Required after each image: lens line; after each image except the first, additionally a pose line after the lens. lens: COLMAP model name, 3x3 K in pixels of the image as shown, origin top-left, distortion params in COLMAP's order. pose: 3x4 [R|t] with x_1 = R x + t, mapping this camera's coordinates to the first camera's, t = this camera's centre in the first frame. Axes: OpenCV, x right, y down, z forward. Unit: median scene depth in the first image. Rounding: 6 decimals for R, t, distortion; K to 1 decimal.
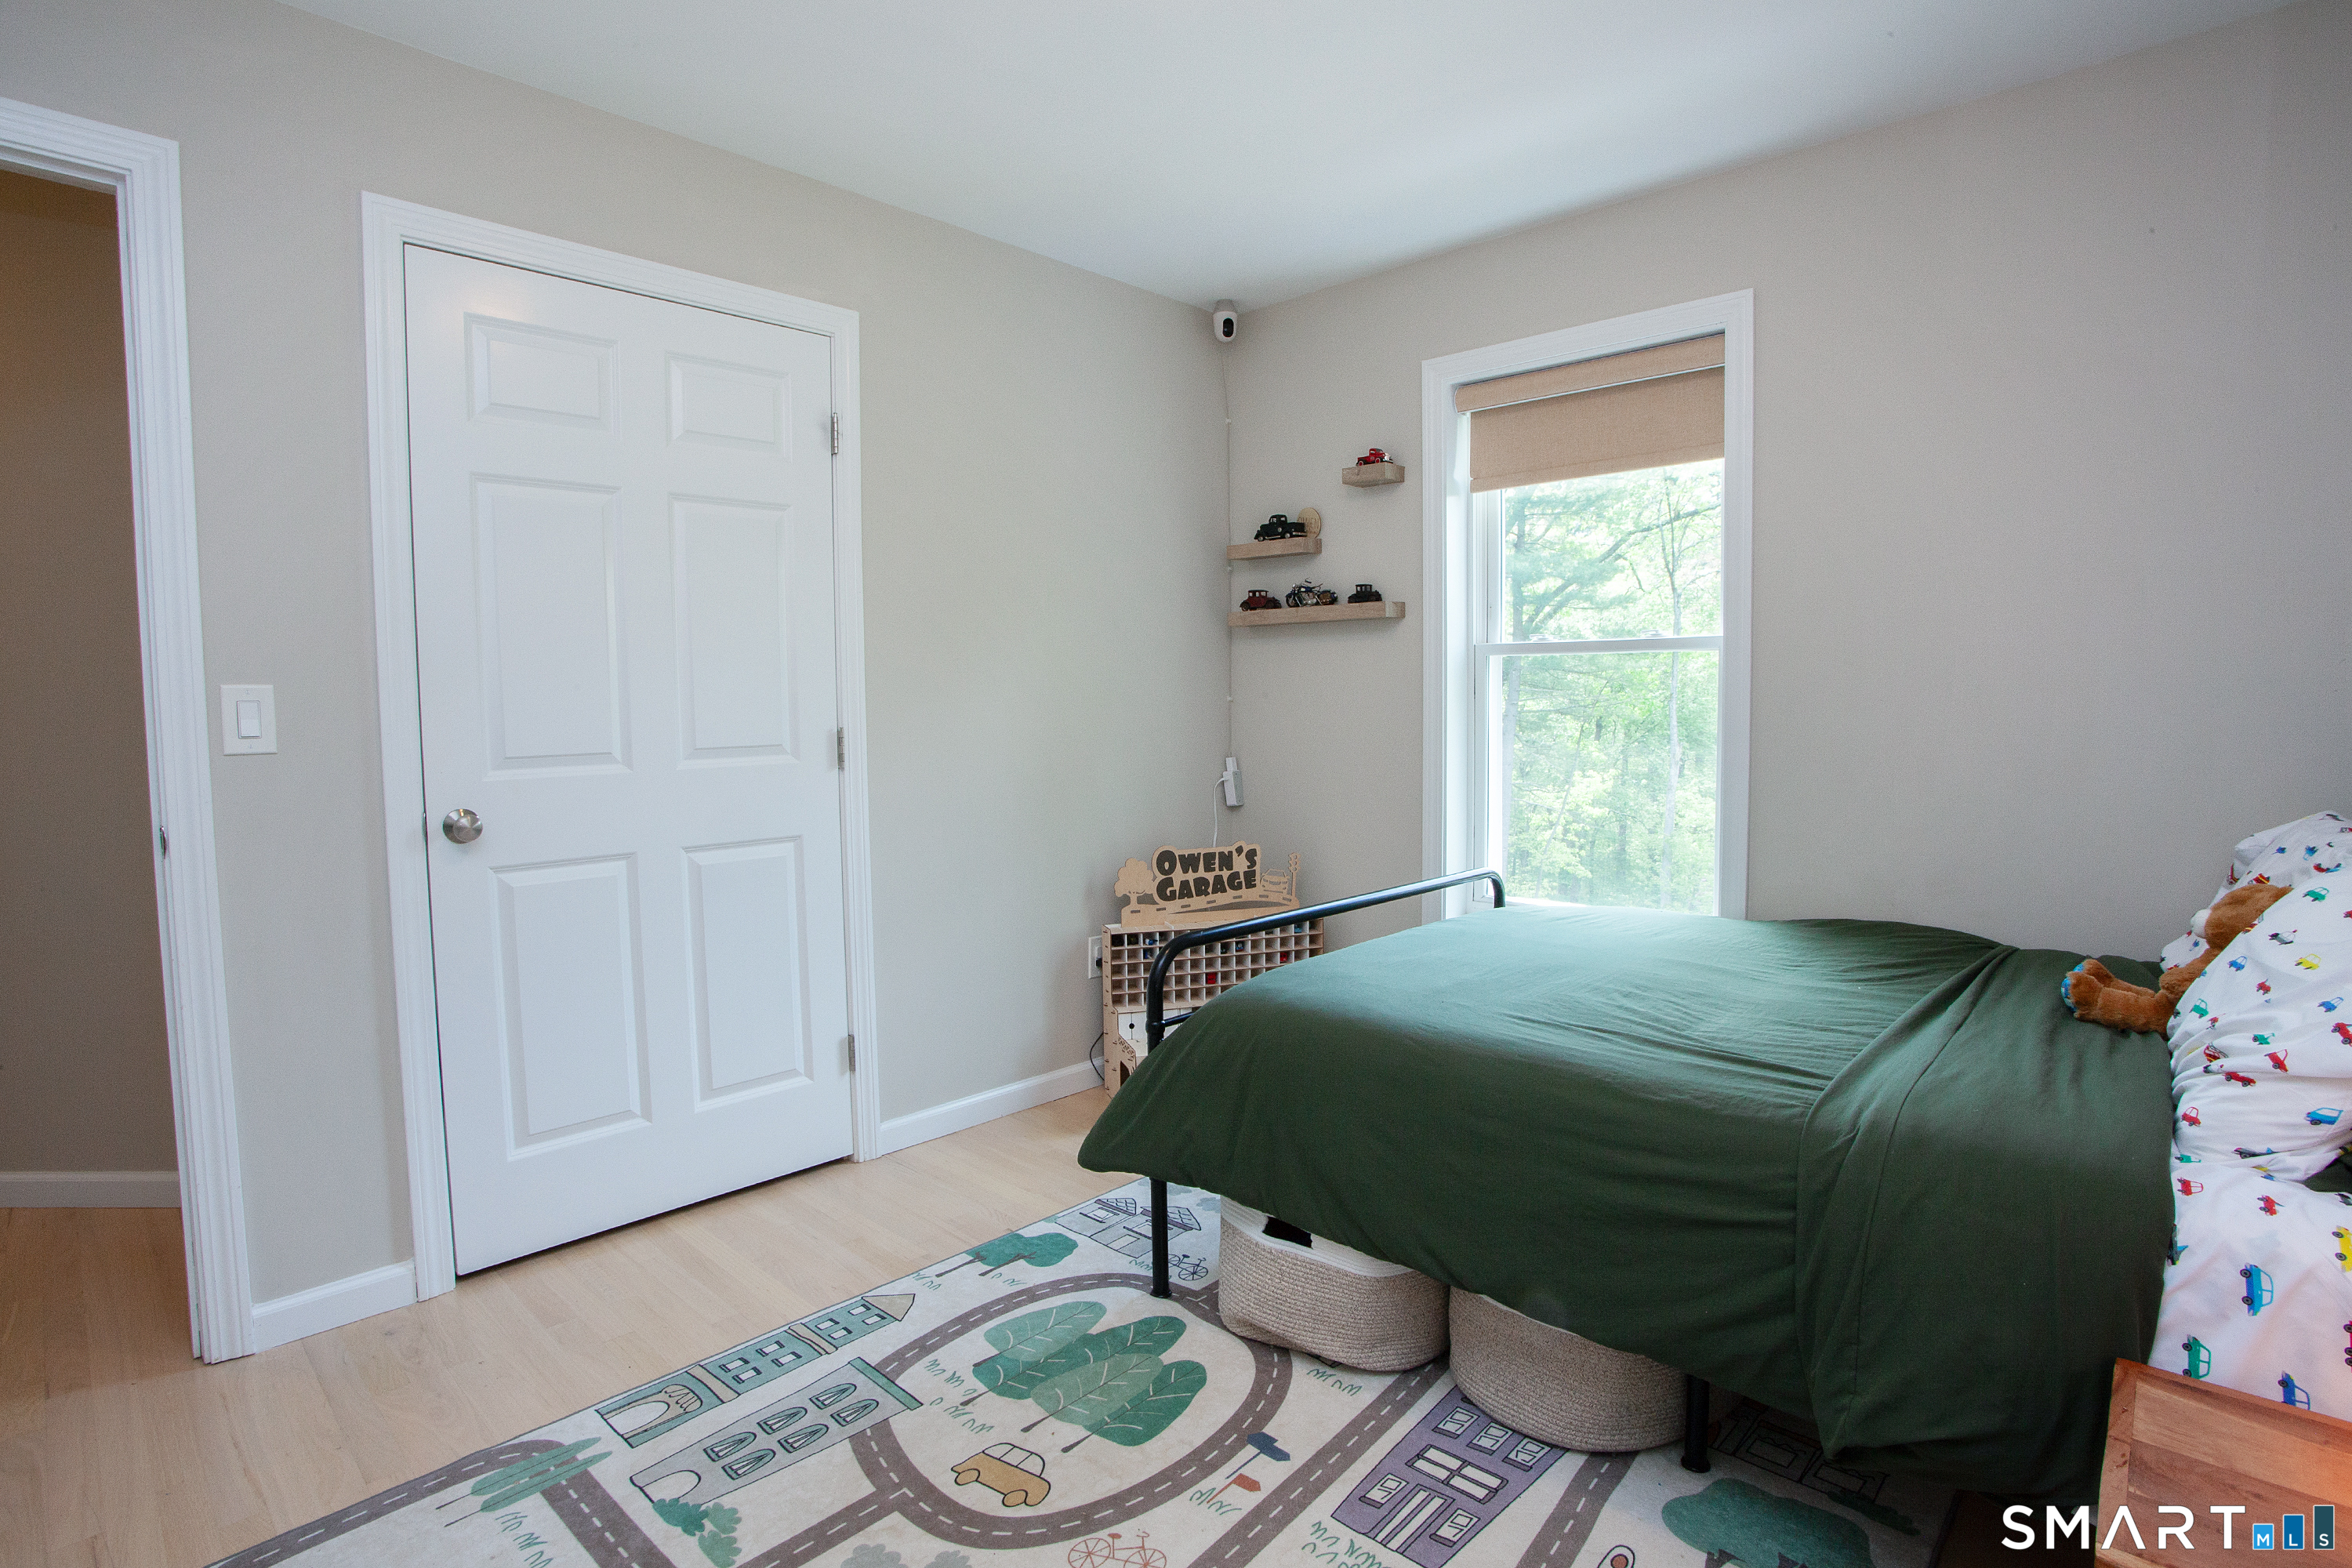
lens RADIAL K [[1177.5, 0, 1176.5], [0, 1177.5, 774.3], [0, 0, 1]] dist [-0.092159, 0.037486]
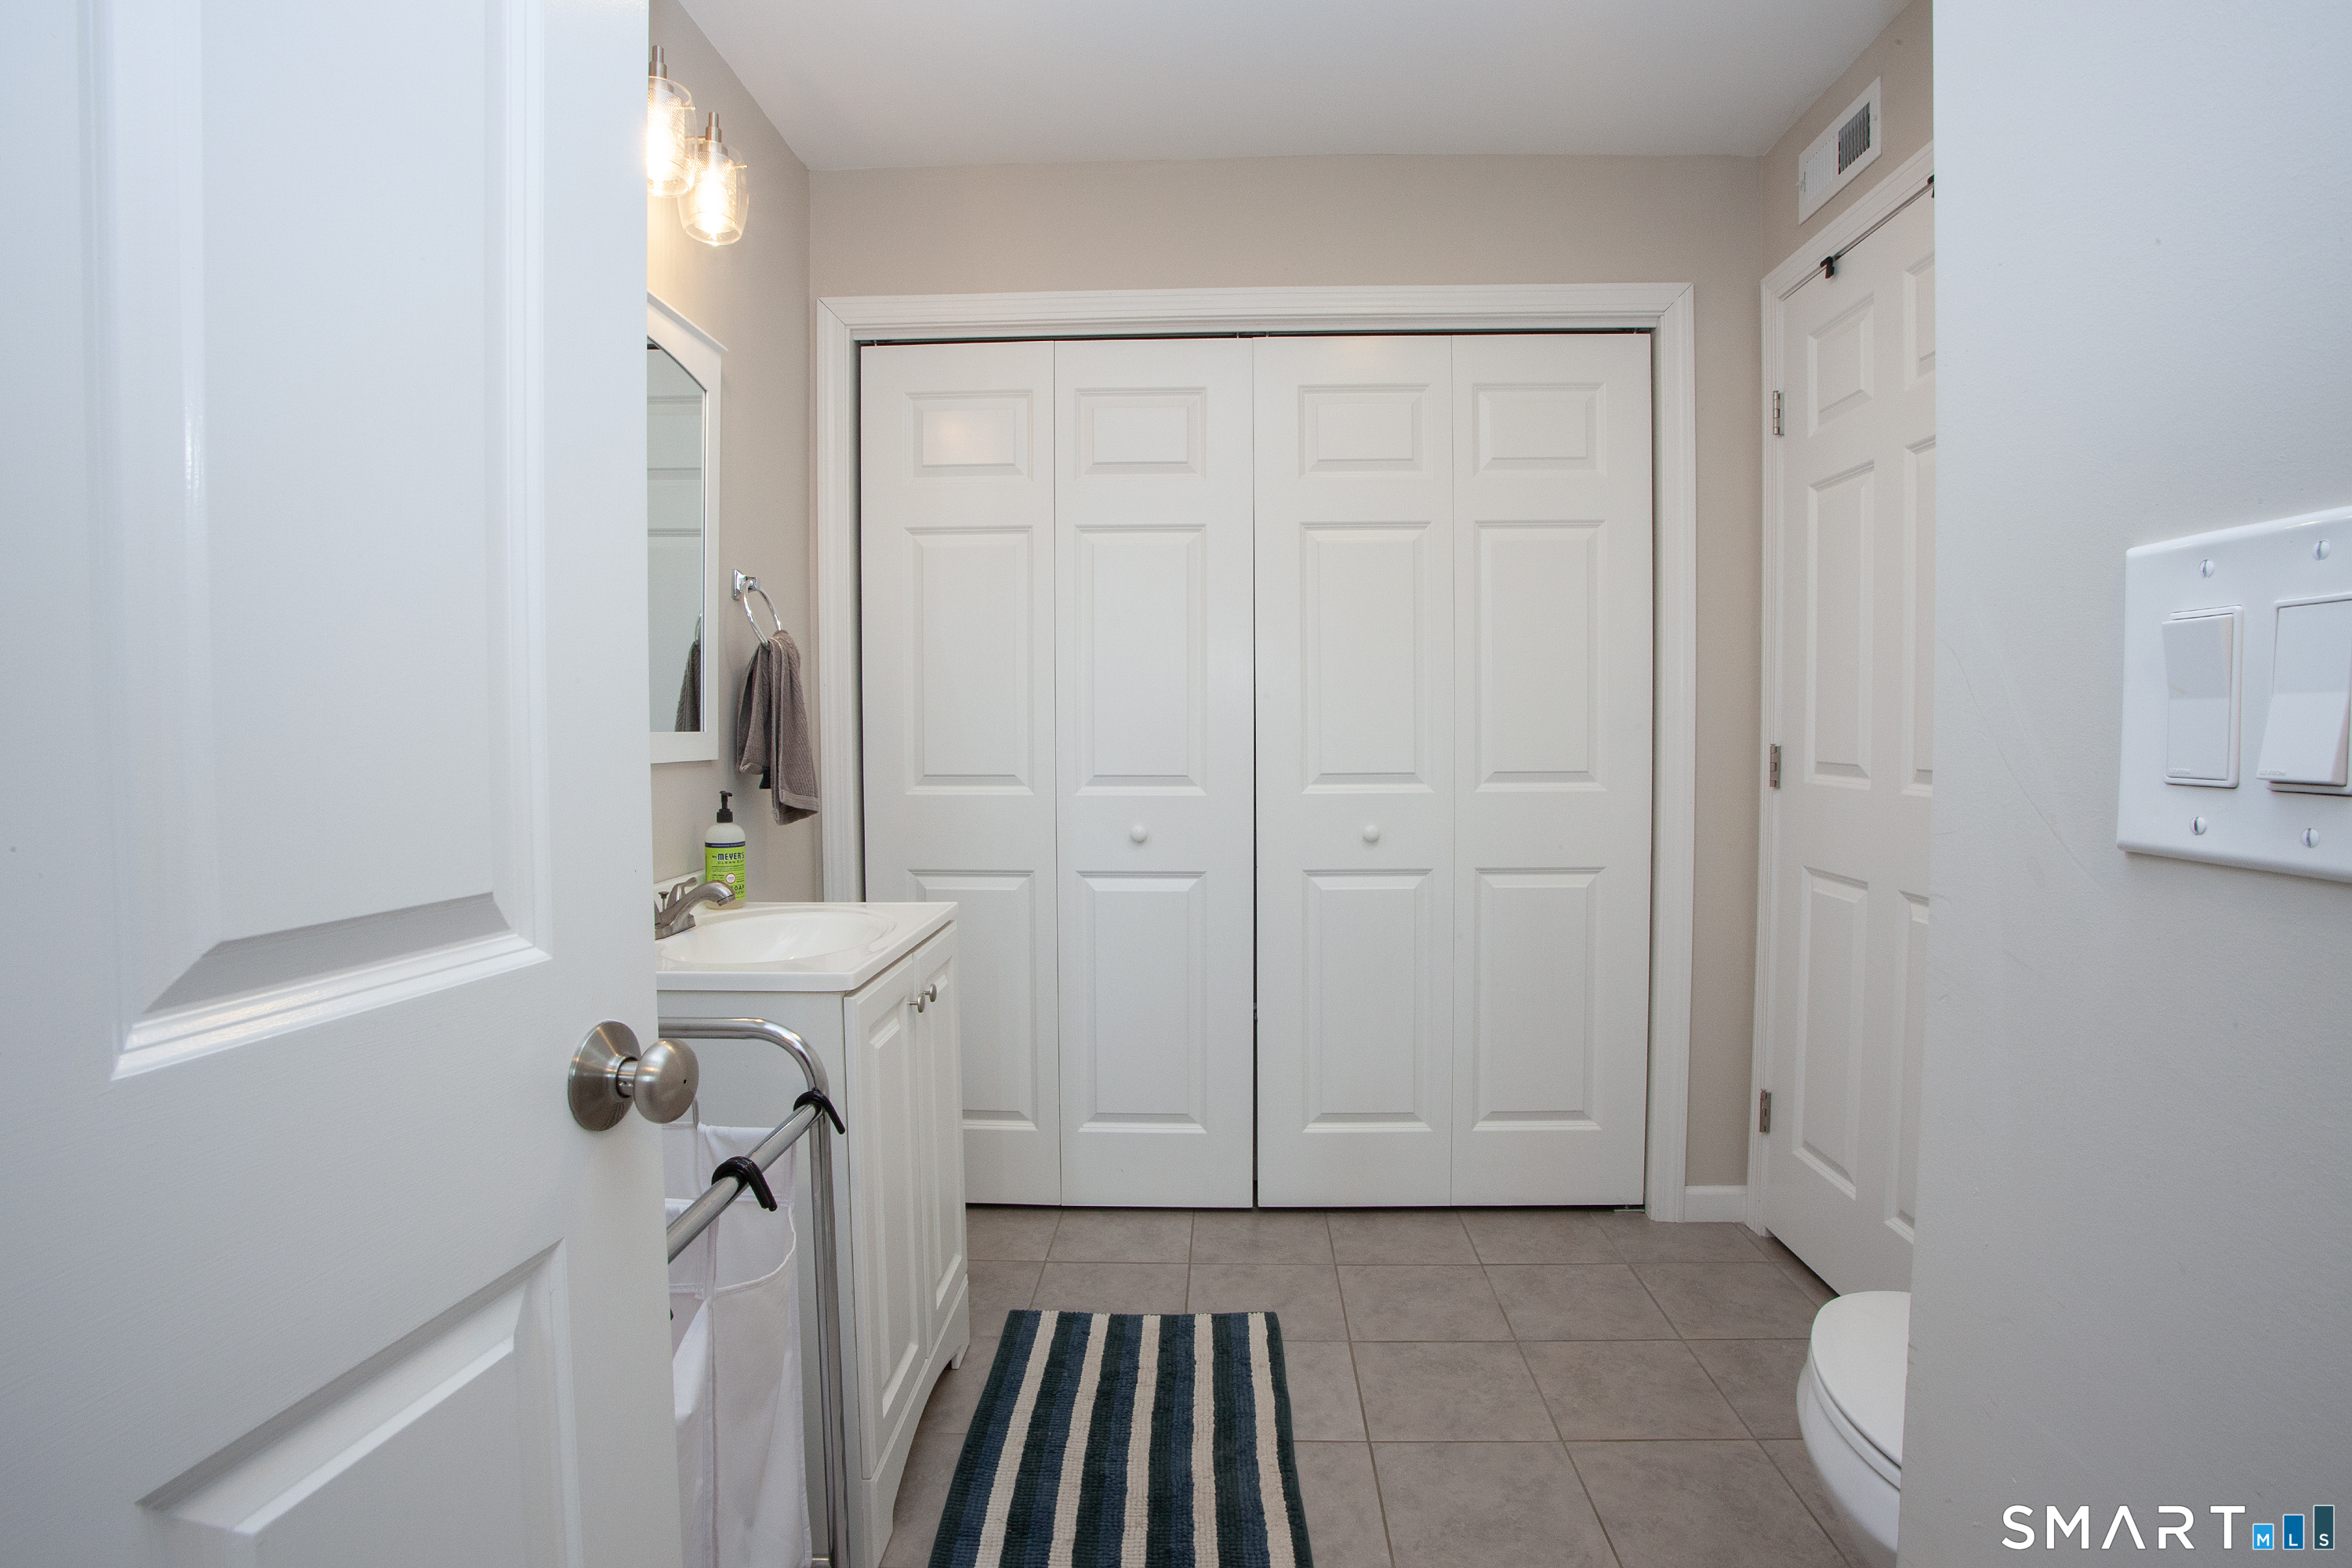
lens RADIAL K [[1128.9, 0, 1175.1], [0, 1128.9, 759.5], [0, 0, 1]] dist [-0.020561, -0.000030]
pose [[0.673544, 0.030003, -0.738538, 0.127705], [-0.052171, 0.998614, -0.007011, -0.011018], [0.737304, 0.043253, 0.674175, 0.133471]]
